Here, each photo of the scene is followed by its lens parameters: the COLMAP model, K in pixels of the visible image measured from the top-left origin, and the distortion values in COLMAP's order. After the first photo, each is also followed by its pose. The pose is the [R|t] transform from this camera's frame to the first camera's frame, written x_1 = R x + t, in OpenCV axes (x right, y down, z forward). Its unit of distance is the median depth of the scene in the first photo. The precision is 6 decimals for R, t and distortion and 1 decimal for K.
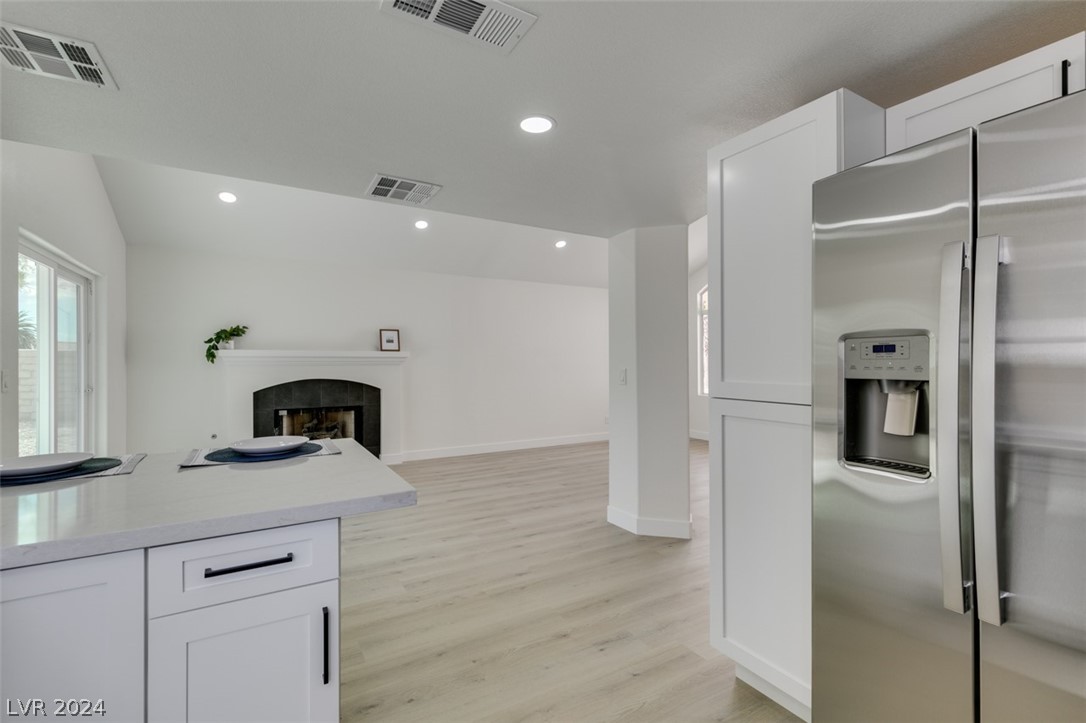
lens RADIAL K [[487.7, 0, 537.8], [0, 487.7, 360.5], [0, 0, 1]] dist [0.005168, -0.001720]
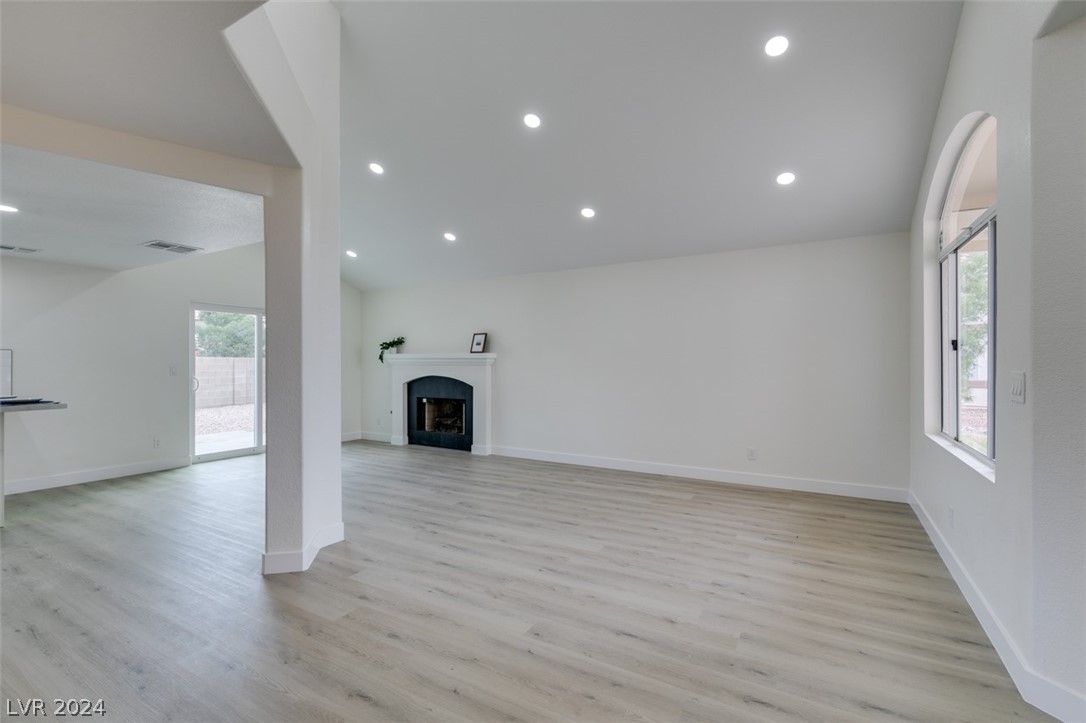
lens RADIAL K [[487.7, 0, 539.7], [0, 487.7, 362.8], [0, 0, 1]] dist [0.005168, -0.001720]
pose [[0.487305, 0.001987, -0.873230, 0.795728], [0.001471, 0.999994, 0.003097, 0.000325], [0.873231, -0.002794, 0.487299, 0.625187]]
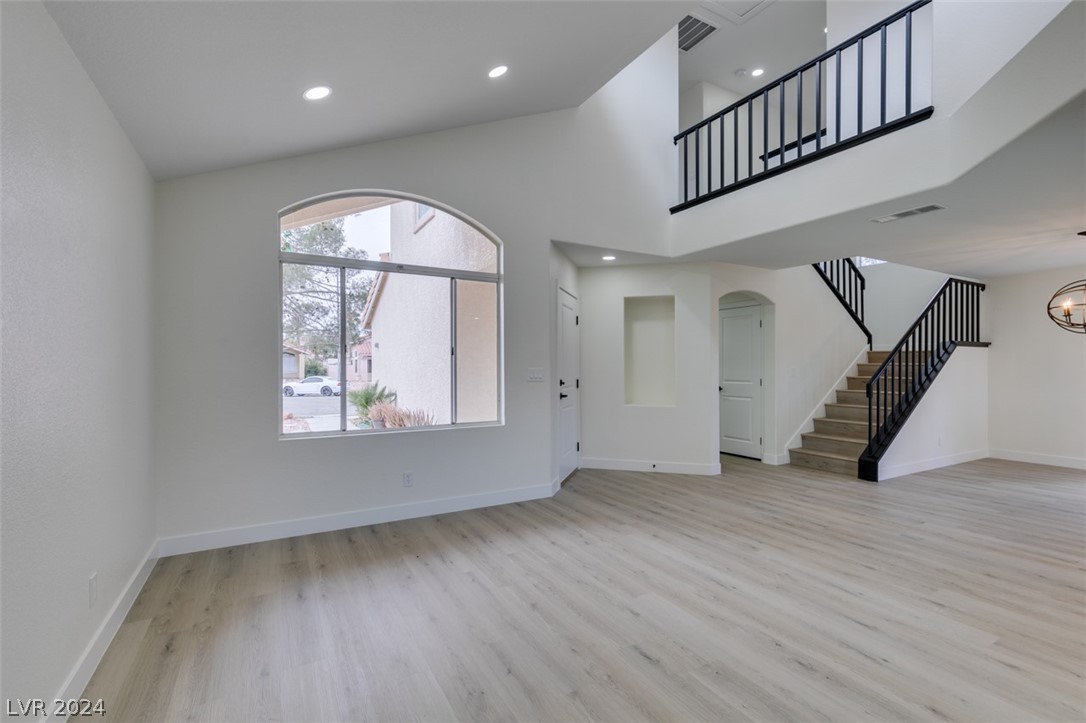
lens RADIAL K [[487.7, 0, 543.6], [0, 487.7, 367.7], [0, 0, 1]] dist [0.005168, -0.001720]
pose [[0.014831, -0.004582, 0.999880, -0.159472], [-0.001648, 0.999988, 0.004607, 0.004392], [-0.999889, -0.001716, 0.014823, 1.068516]]
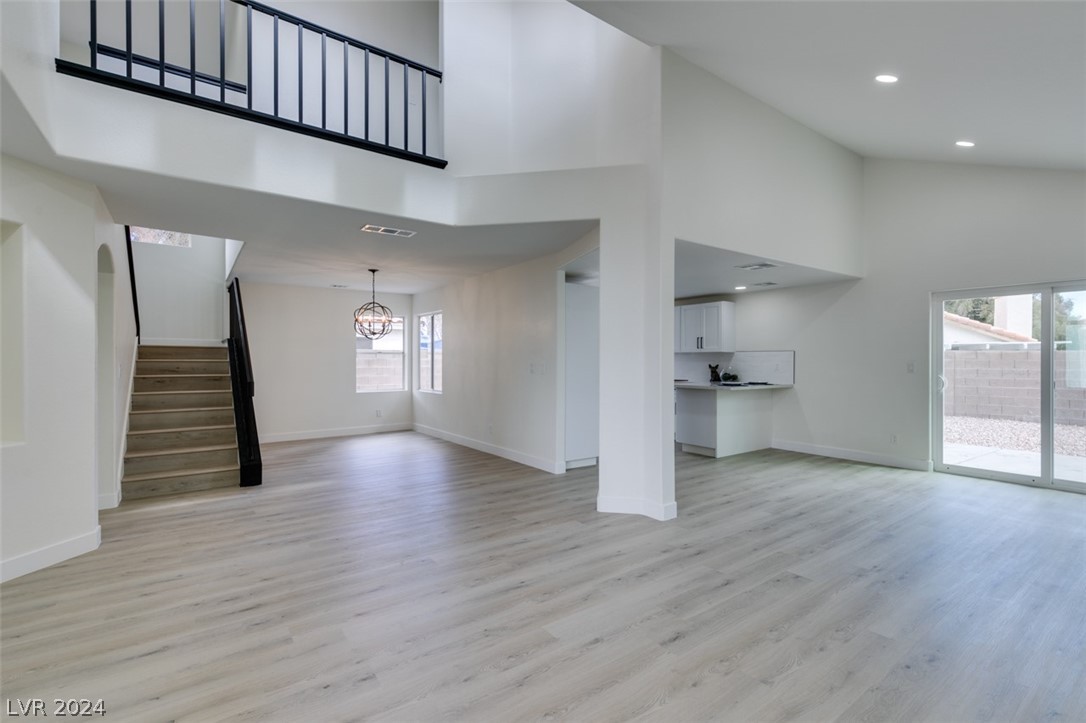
lens RADIAL K [[487.7, 0, 539.0], [0, 487.7, 360.0], [0, 0, 1]] dist [0.005168, -0.001720]
pose [[-0.995397, 0.002148, -0.095811, 0.363757], [0.002446, 0.999993, -0.002991, 0.004016], [0.095804, -0.003211, -0.995395, 1.377899]]
